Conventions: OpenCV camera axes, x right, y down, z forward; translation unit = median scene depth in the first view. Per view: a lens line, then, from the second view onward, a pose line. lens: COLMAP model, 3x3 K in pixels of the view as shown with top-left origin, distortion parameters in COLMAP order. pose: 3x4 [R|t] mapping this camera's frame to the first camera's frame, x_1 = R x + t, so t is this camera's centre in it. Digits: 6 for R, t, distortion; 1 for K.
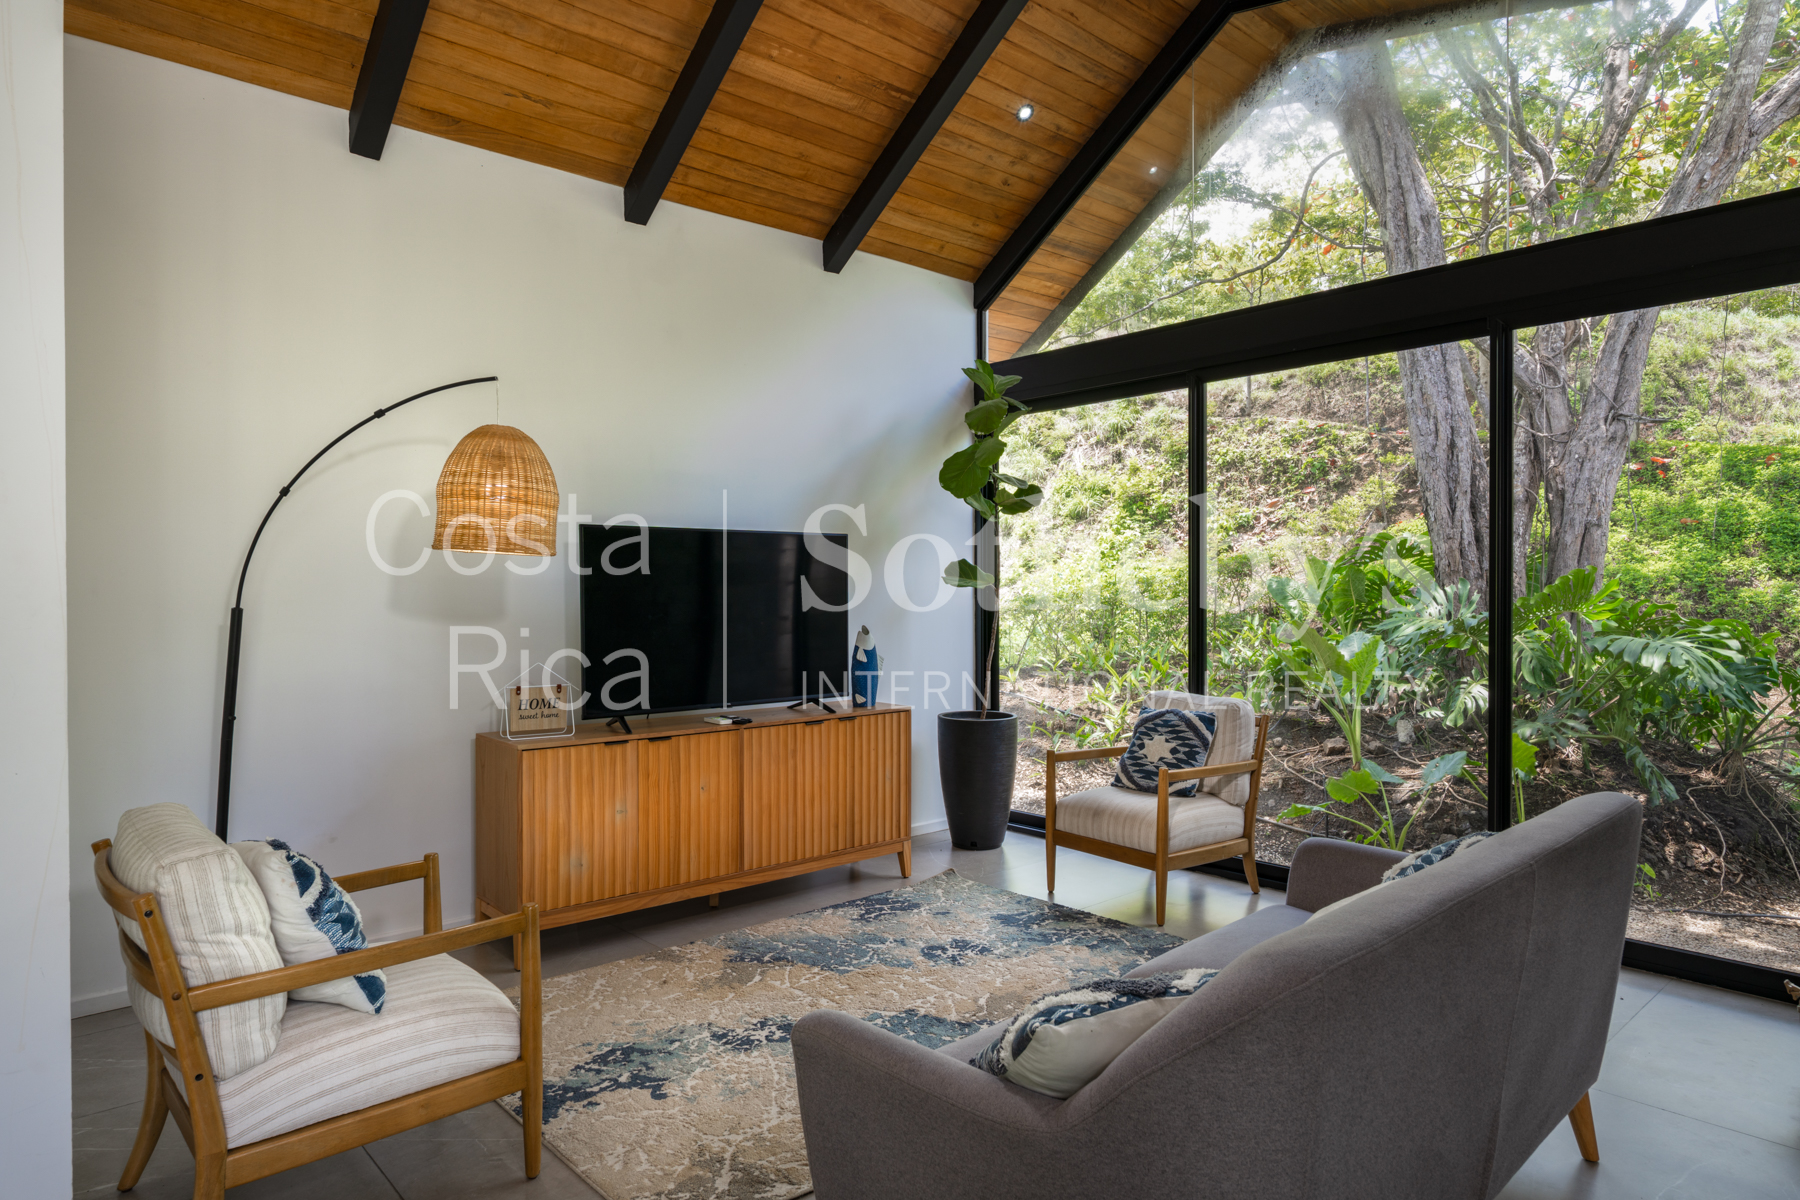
lens RADIAL K [[1055.7, 0, 897.8], [0, 1055.7, 599.0], [0, 0, 1]] dist [-0.015557, 0.000529]
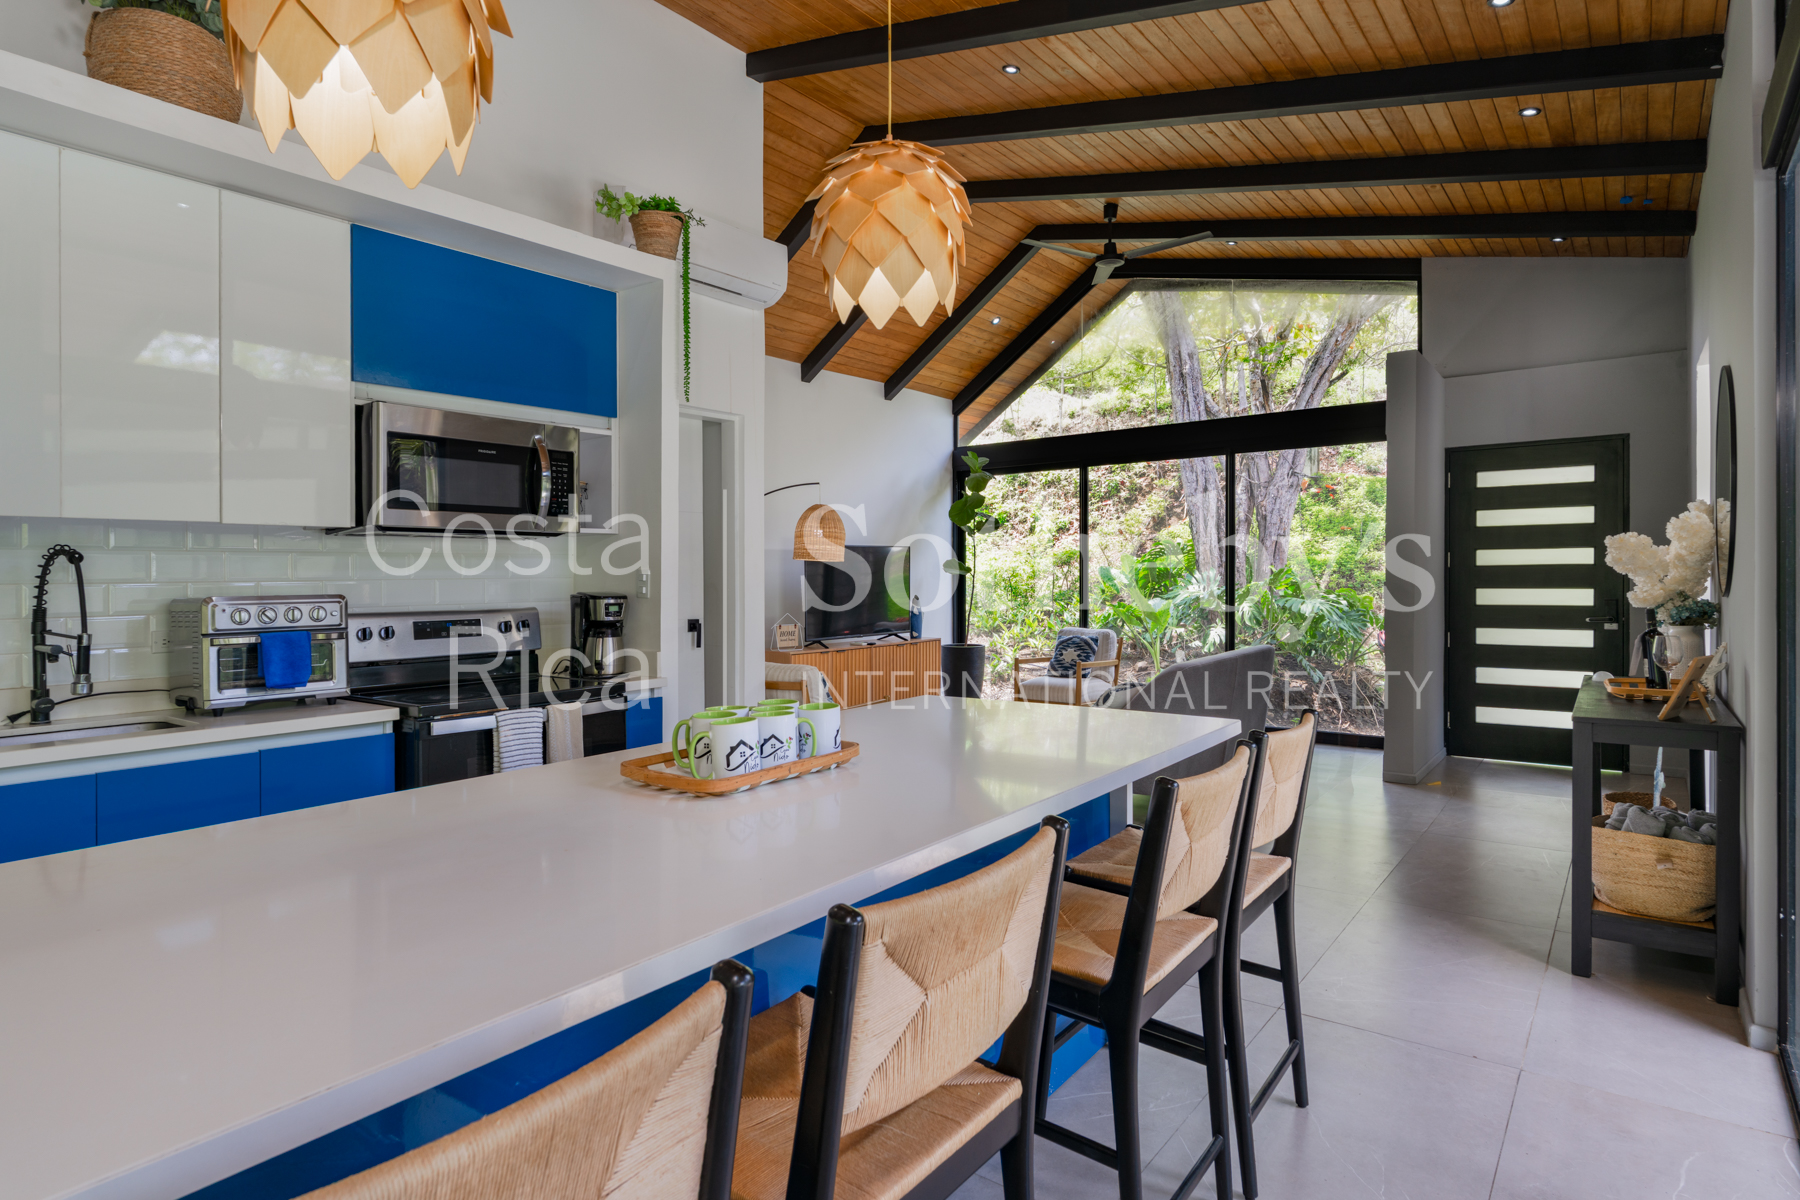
lens RADIAL K [[956.6, 0, 899.4], [0, 956.6, 599.1], [0, 0, 1]] dist [0.000351, -0.000097]
pose [[0.983318, -0.013871, 0.181364, -0.309313], [0.011184, 0.999812, 0.015830, 0.004100], [-0.181550, -0.013538, 0.983289, -0.553830]]
